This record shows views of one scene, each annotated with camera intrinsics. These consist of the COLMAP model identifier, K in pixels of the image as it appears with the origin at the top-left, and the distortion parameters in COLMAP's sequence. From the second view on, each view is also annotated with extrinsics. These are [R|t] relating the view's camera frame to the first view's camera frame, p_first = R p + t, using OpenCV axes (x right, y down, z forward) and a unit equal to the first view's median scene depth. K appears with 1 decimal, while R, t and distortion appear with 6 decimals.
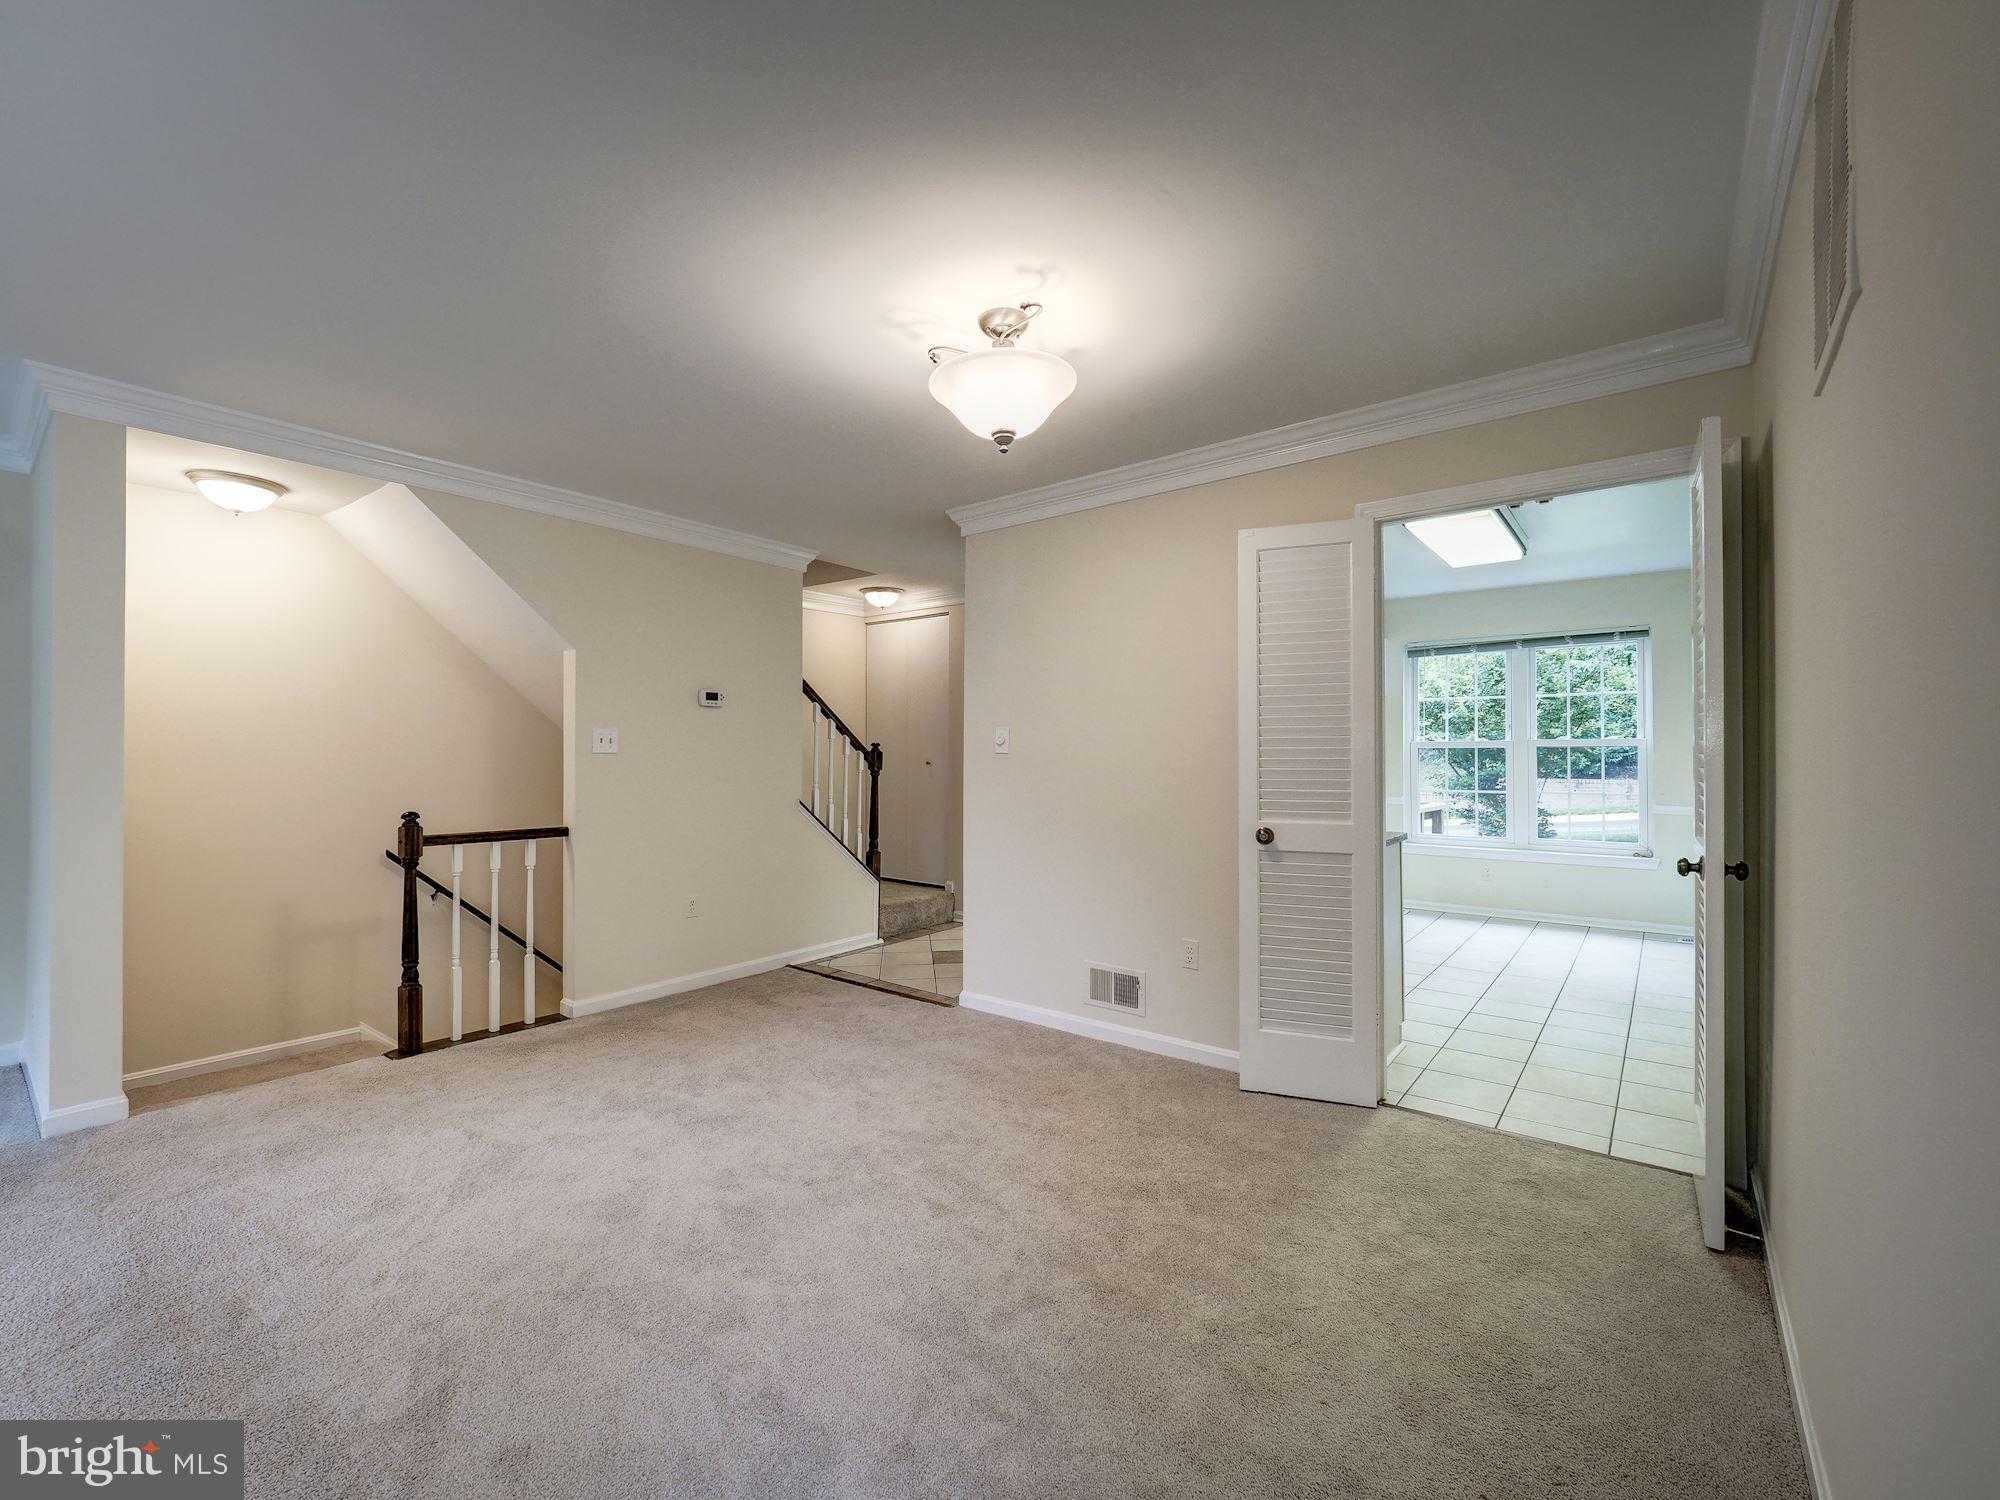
lens RADIAL K [[846.0, 0, 989.7], [0, 846.0, 747.2], [0, 0, 1]] dist [-0.014377, -0.000654]
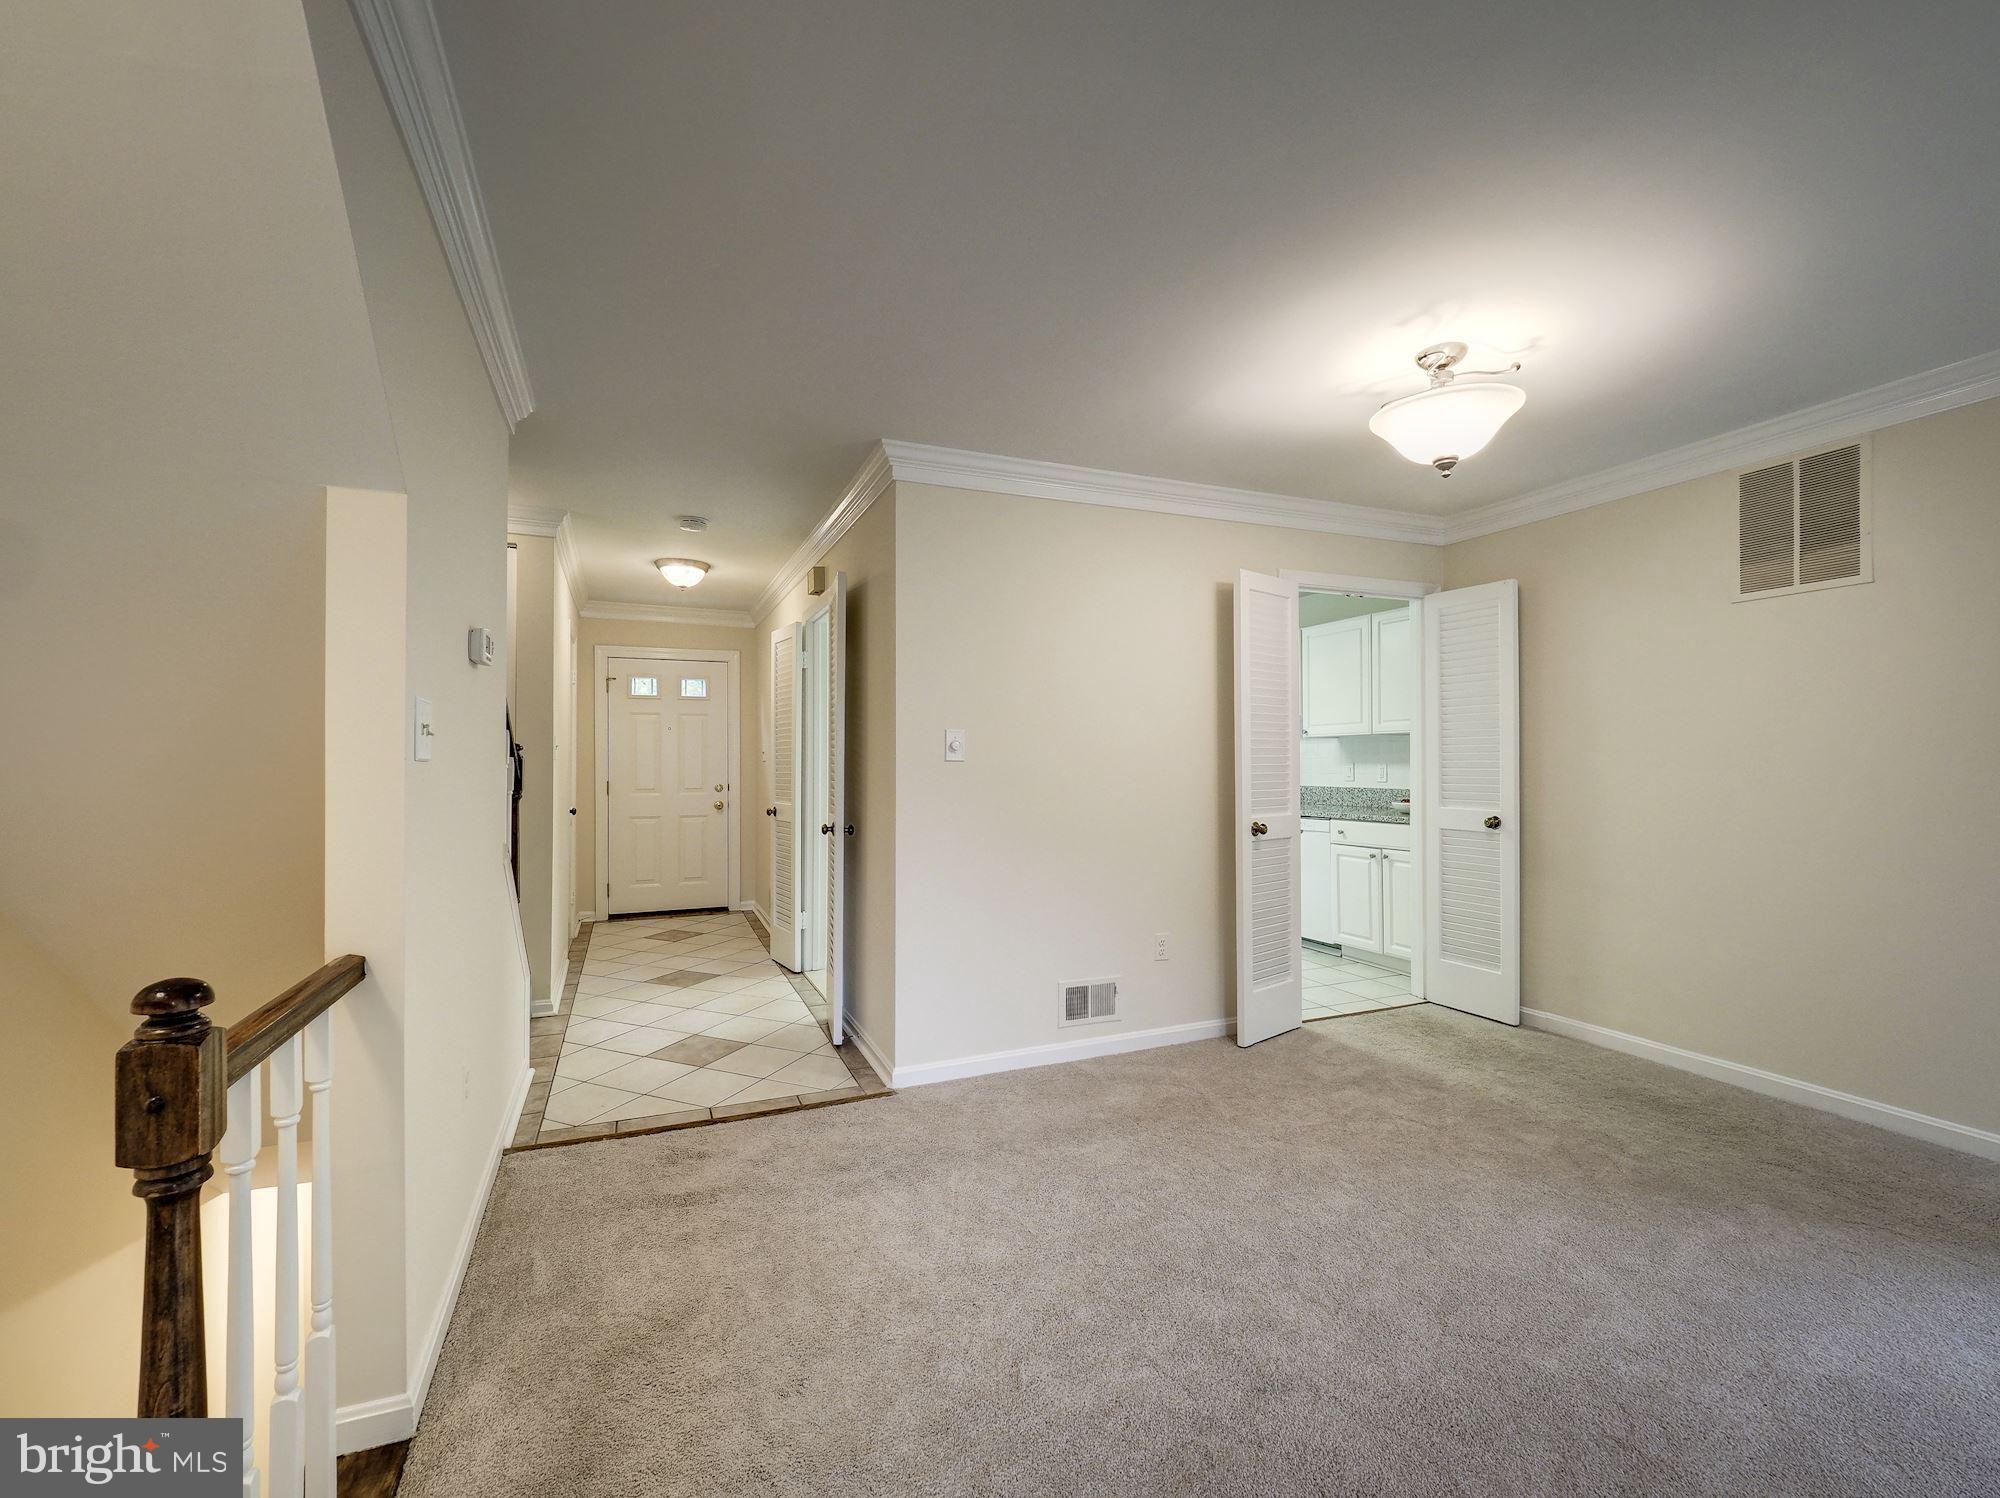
lens RADIAL K [[846.0, 0, 989.7], [0, 846.0, 746.2], [0, 0, 1]] dist [-0.014377, -0.000654]
pose [[0.480922, 0.016703, 0.876604, -0.706077], [-0.005011, 0.999855, -0.016302, 0.008322], [-0.876749, 0.003448, 0.480936, 0.586343]]
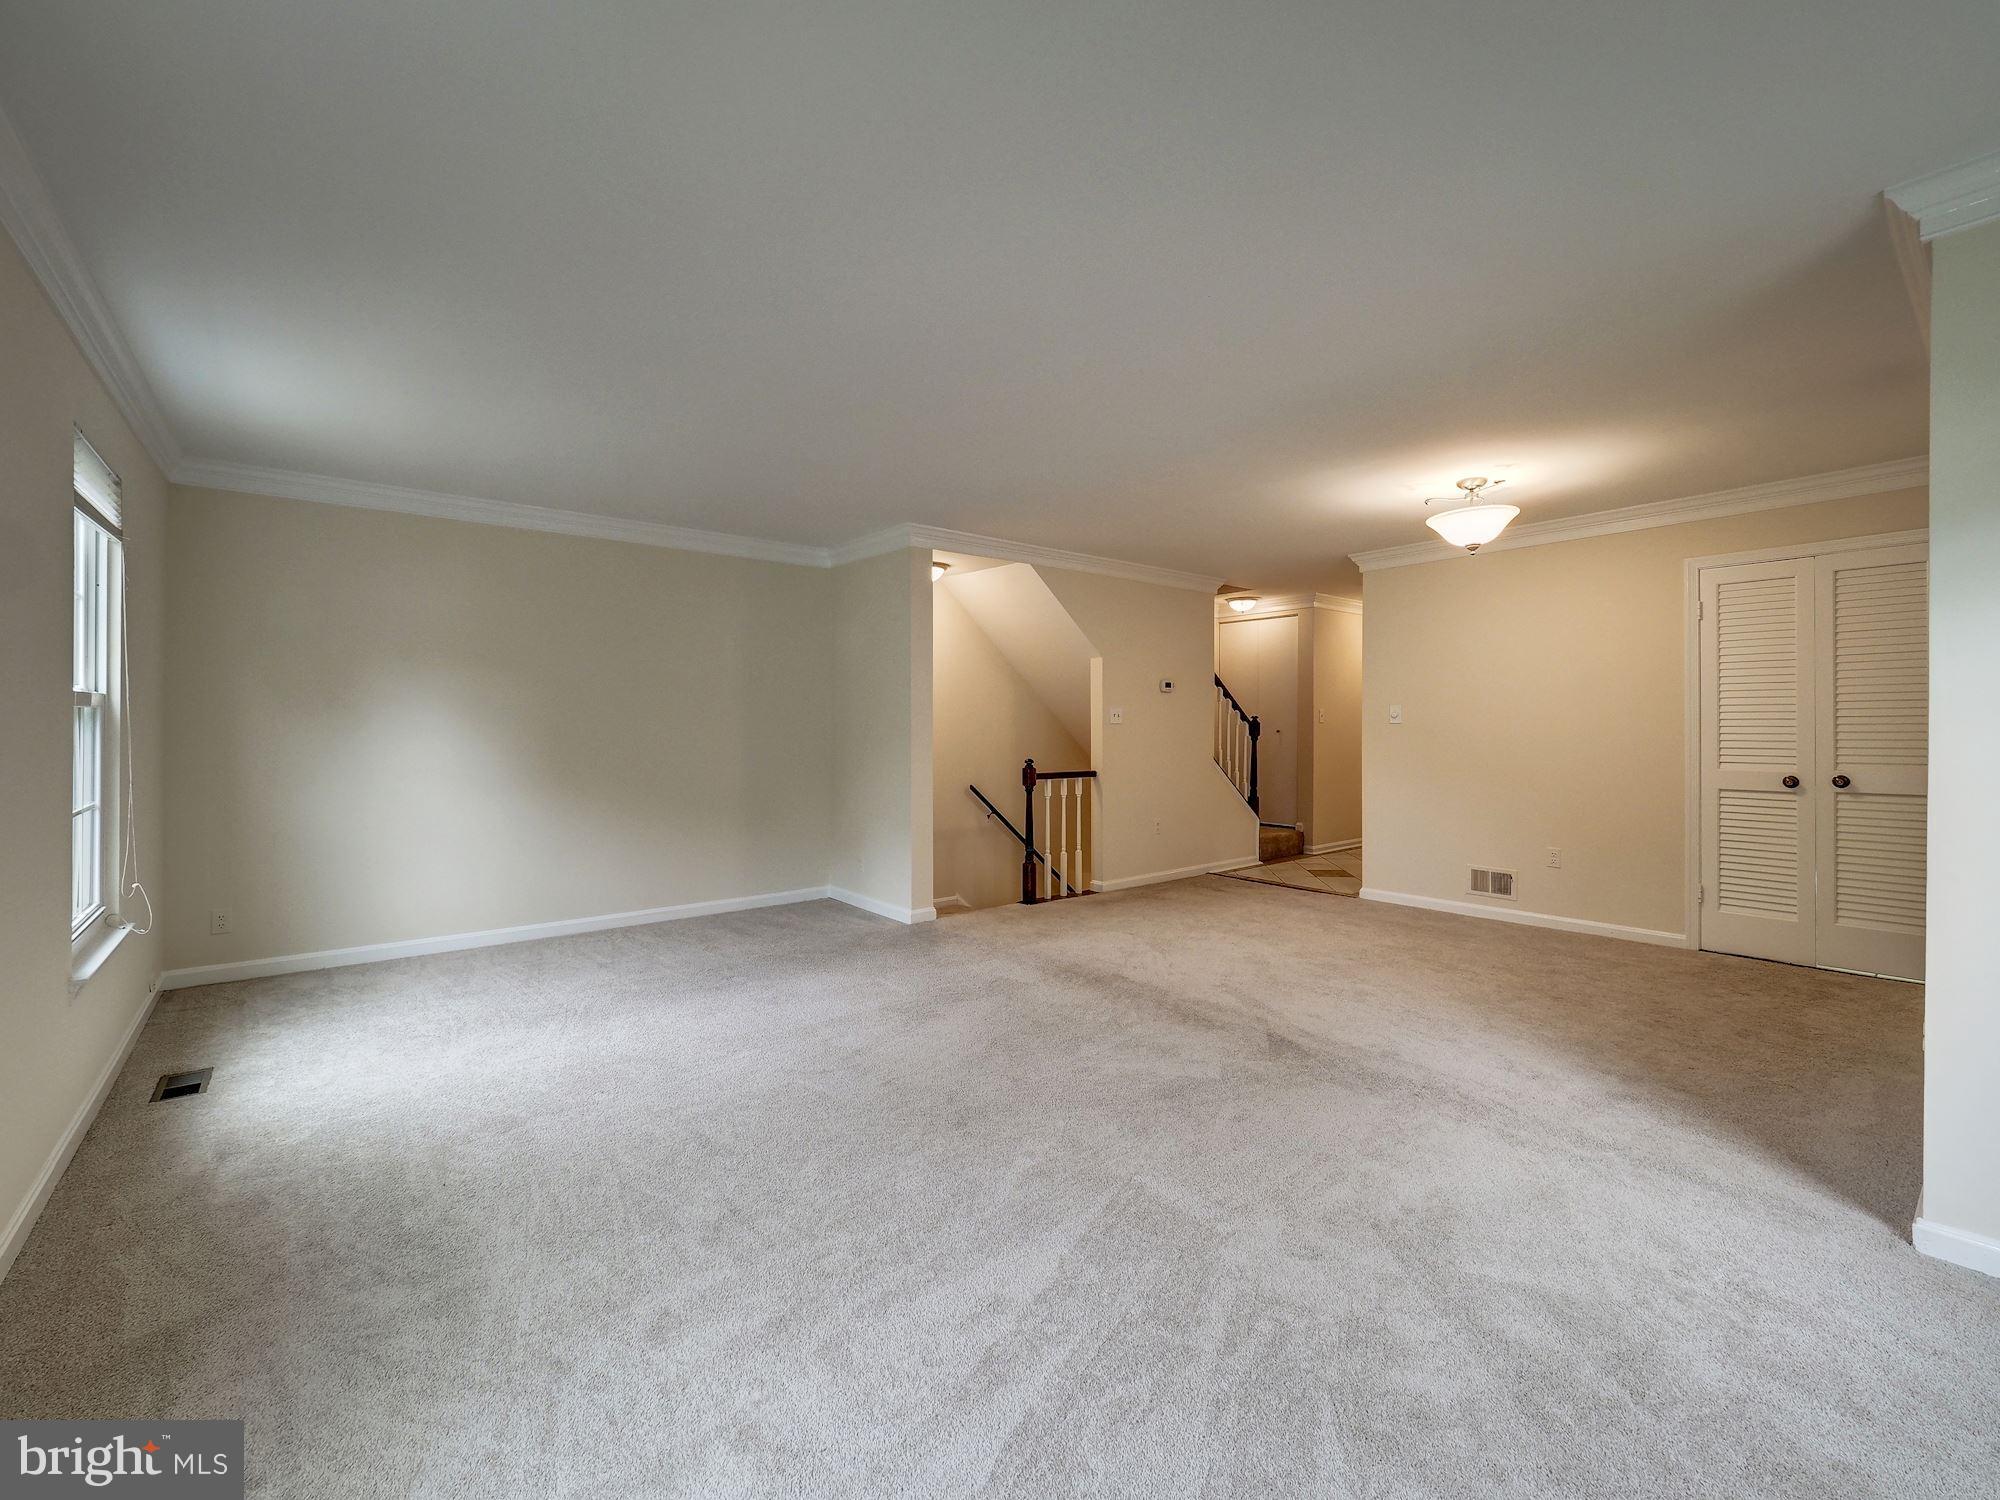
lens RADIAL K [[846.3, 0, 990.6], [0, 846.3, 723.7], [0, 0, 1]] dist [-0.000716, -0.000216]
pose [[0.973968, -0.002300, -0.226672, -0.339898], [0.003598, 0.999979, 0.005310, -0.002105], [0.226655, -0.005988, 0.973957, -0.583531]]
